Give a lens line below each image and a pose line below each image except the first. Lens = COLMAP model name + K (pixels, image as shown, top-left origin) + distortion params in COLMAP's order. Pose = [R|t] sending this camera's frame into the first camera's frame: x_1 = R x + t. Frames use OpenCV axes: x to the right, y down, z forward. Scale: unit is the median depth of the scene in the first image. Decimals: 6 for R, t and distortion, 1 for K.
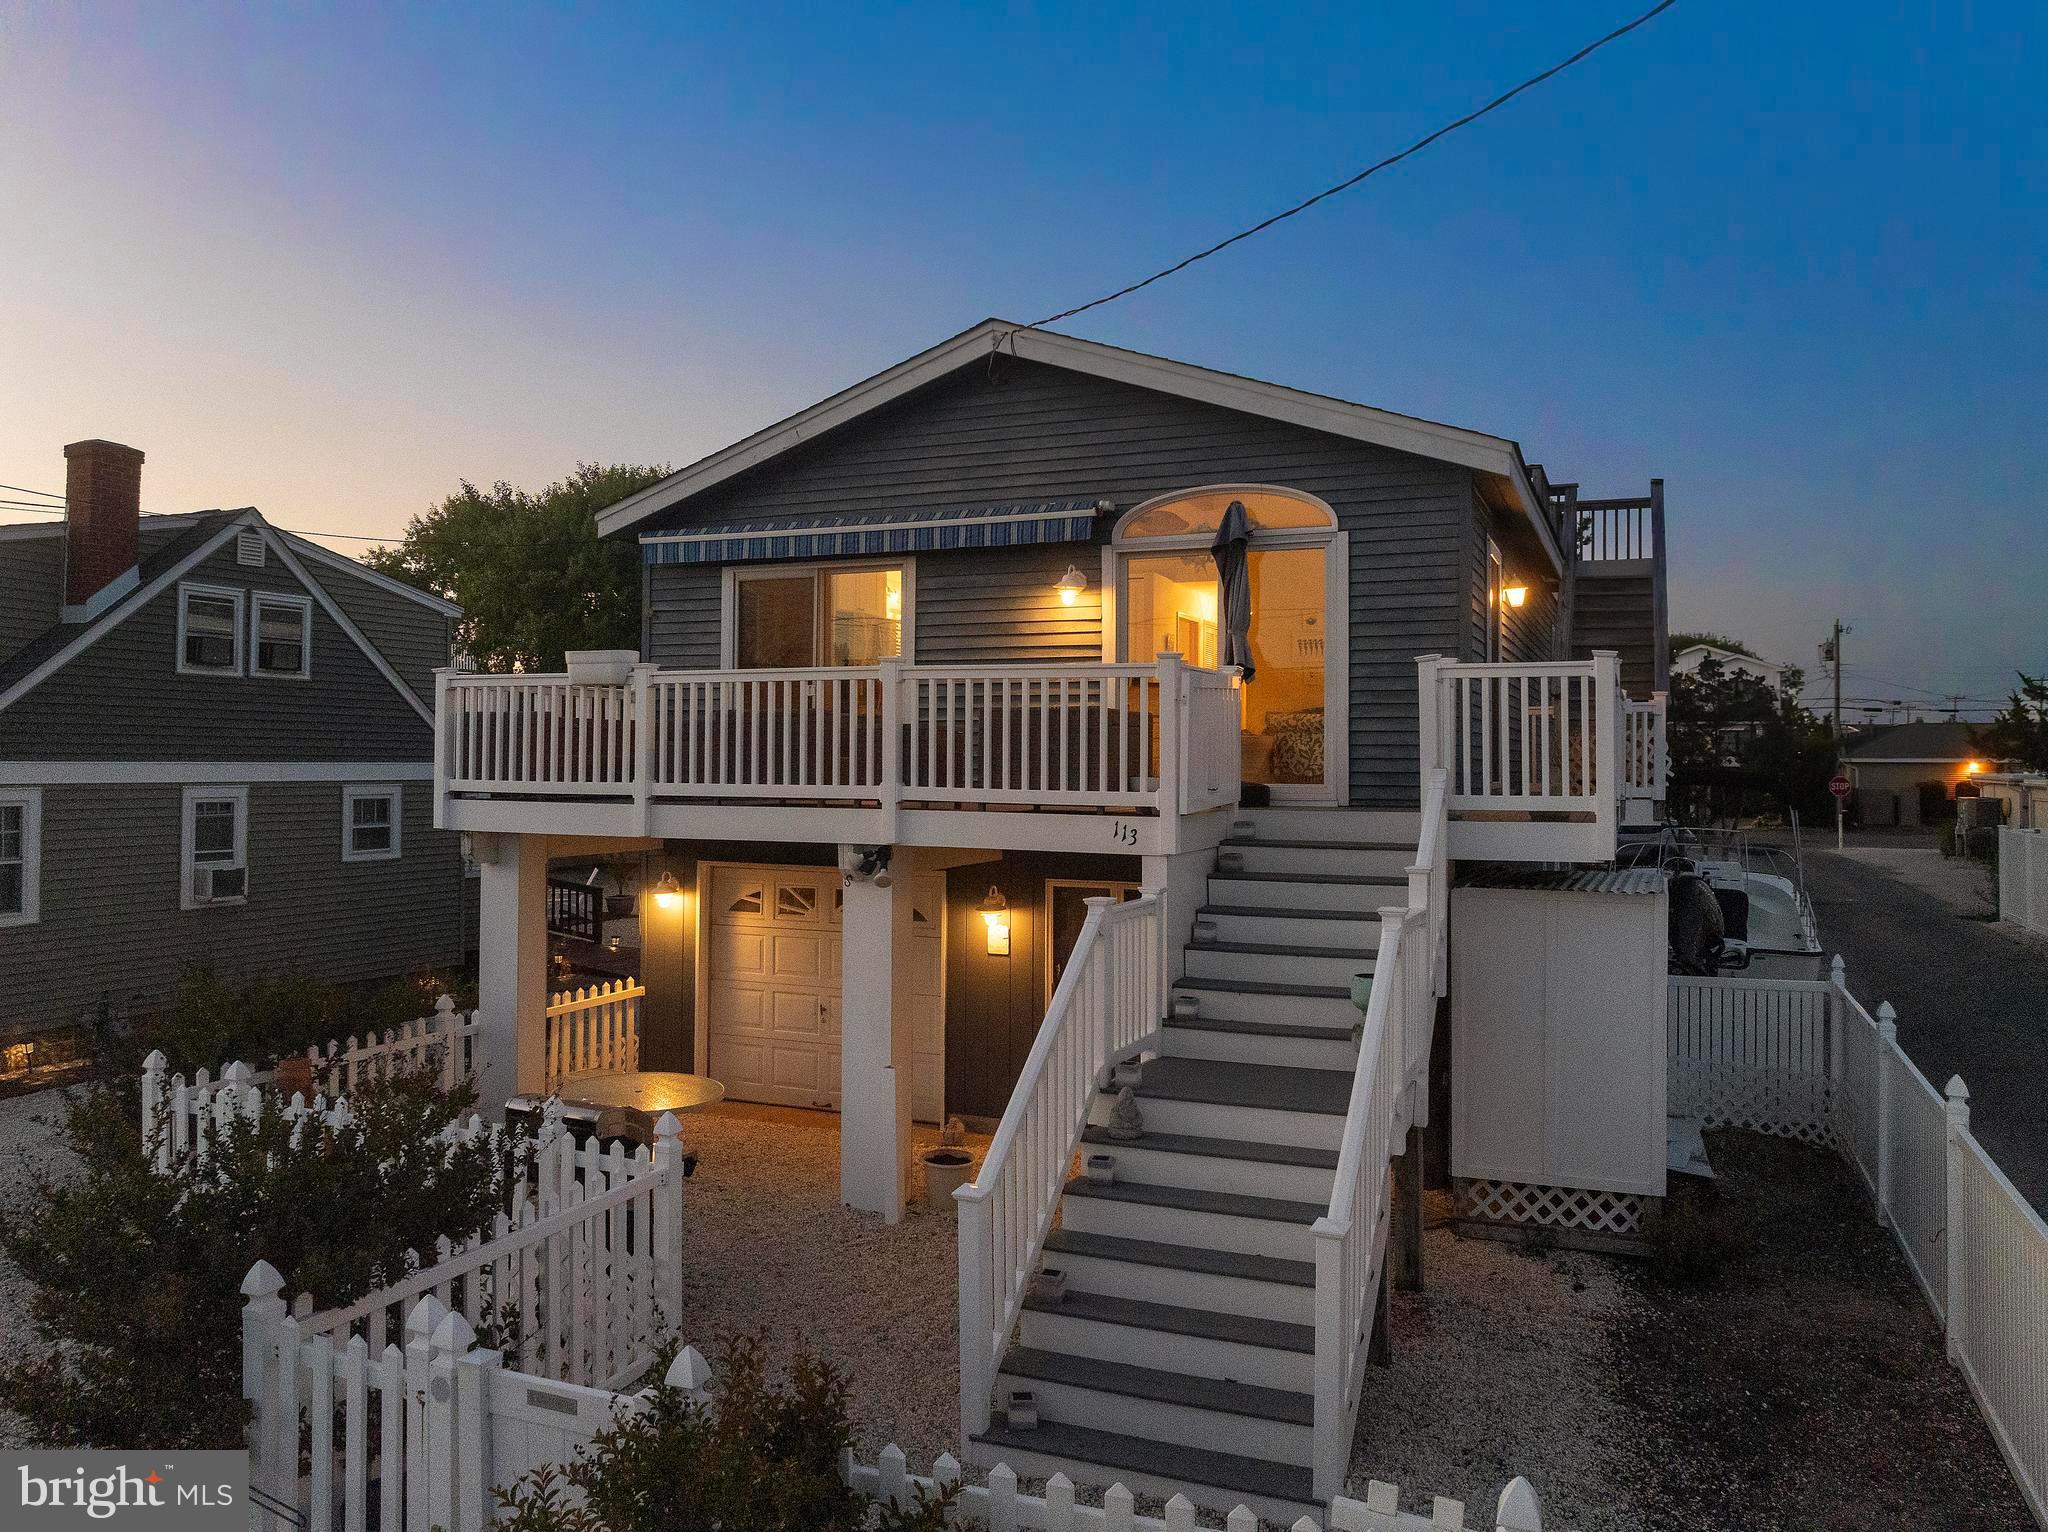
lens RADIAL K [[1464.3, 0, 1028.2], [0, 1464.3, 731.9], [0, 0, 1]] dist [-0.030640, -0.007123]
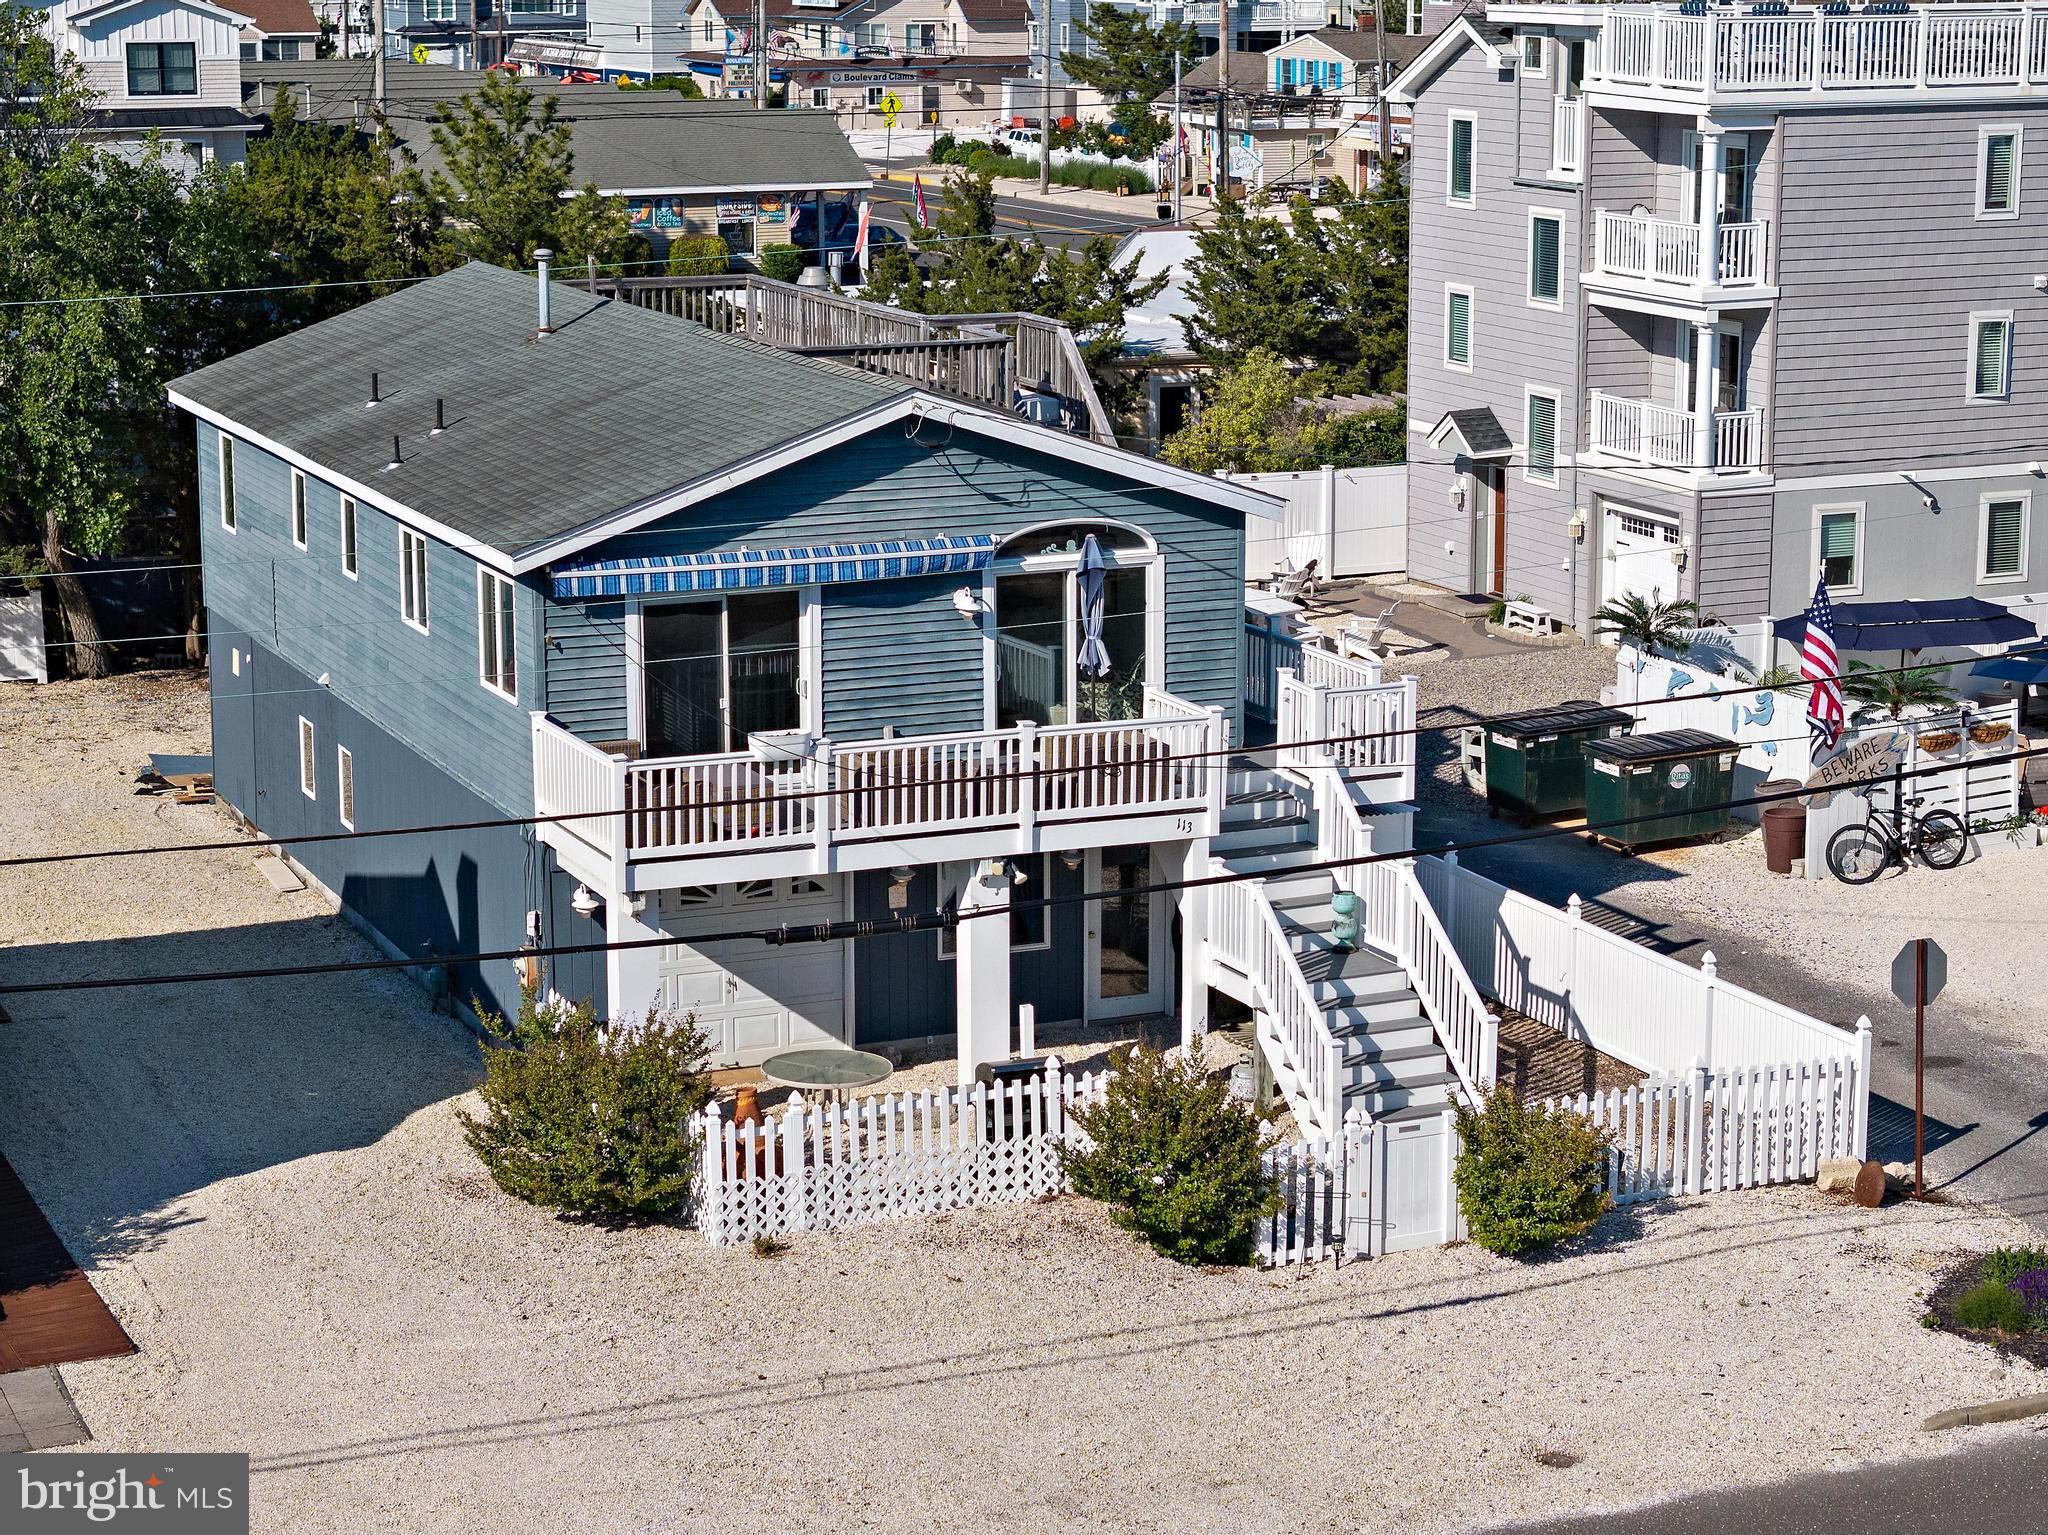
lens RADIAL K [[4104.0, 0, 1026.3], [0, 4104.0, 762.2], [0, 0, 1]] dist [-0.101959, 0.000000]
pose [[0.687675, -0.154177, 0.709459, -2.560445], [-0.008094, 0.975503, 0.219838, -0.778496], [-0.725973, -0.156919, 0.669581, -1.443713]]
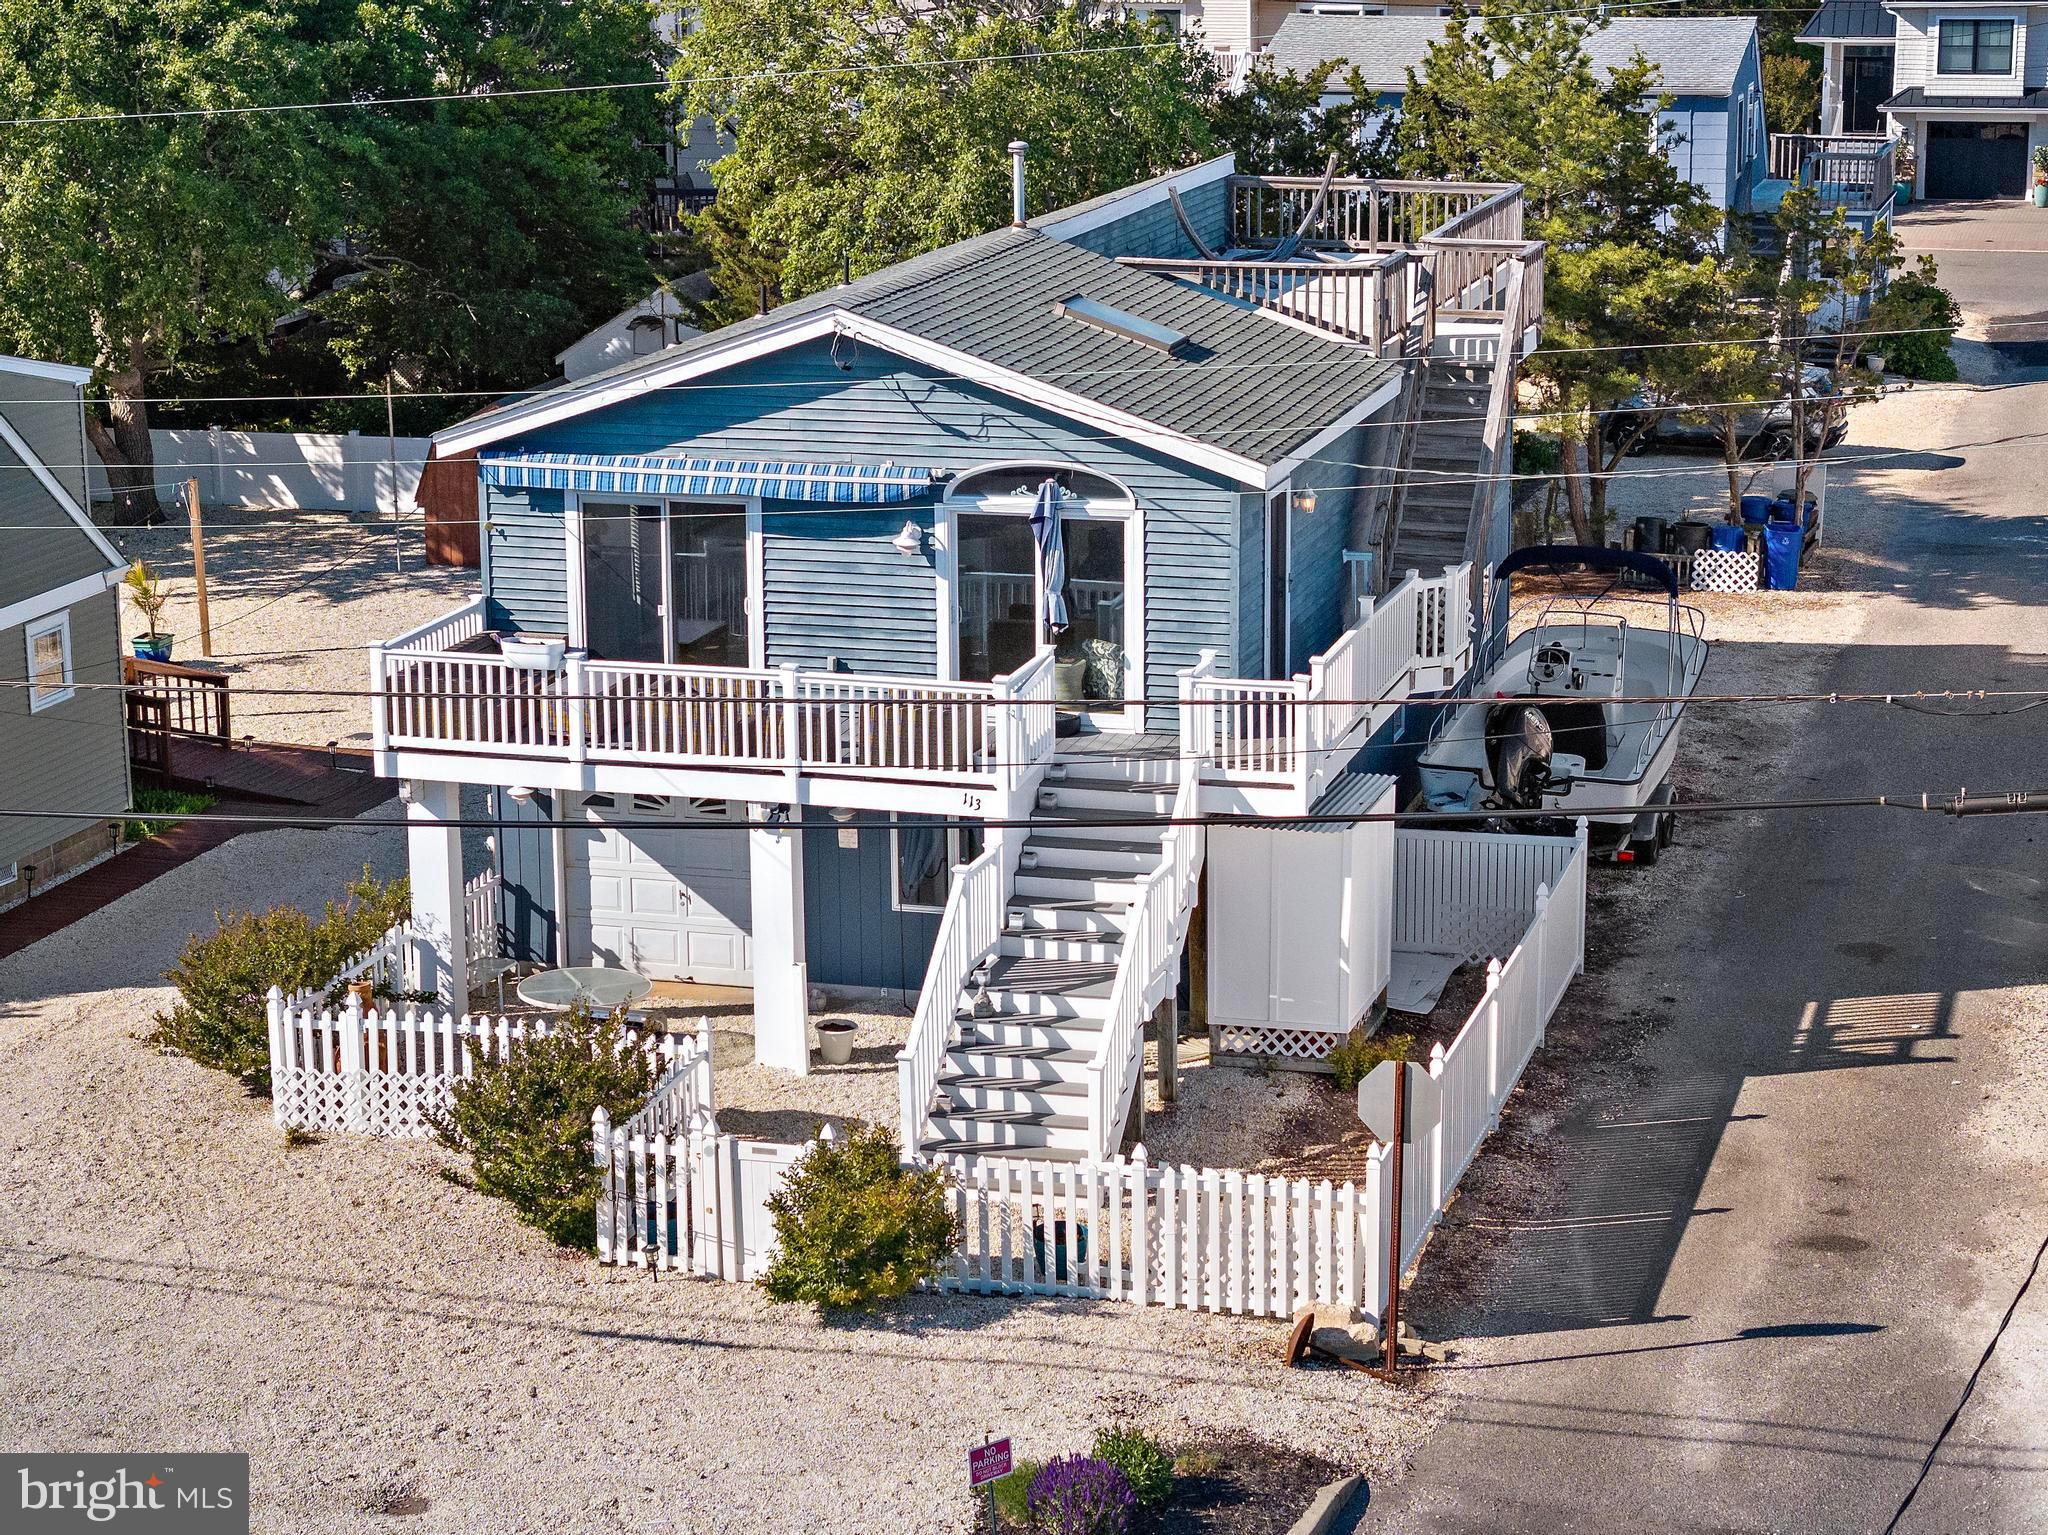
lens RADIAL K [[4104.0, 0, 1019.2], [0, 4104.0, 773.0], [0, 0, 1]] dist [-0.101959, 0.000000]
pose [[0.992241, -0.041224, 0.117299, -0.289567], [0.010566, 0.967979, 0.250809, -0.783587], [-0.123882, -0.247624, 0.960904, -2.305683]]
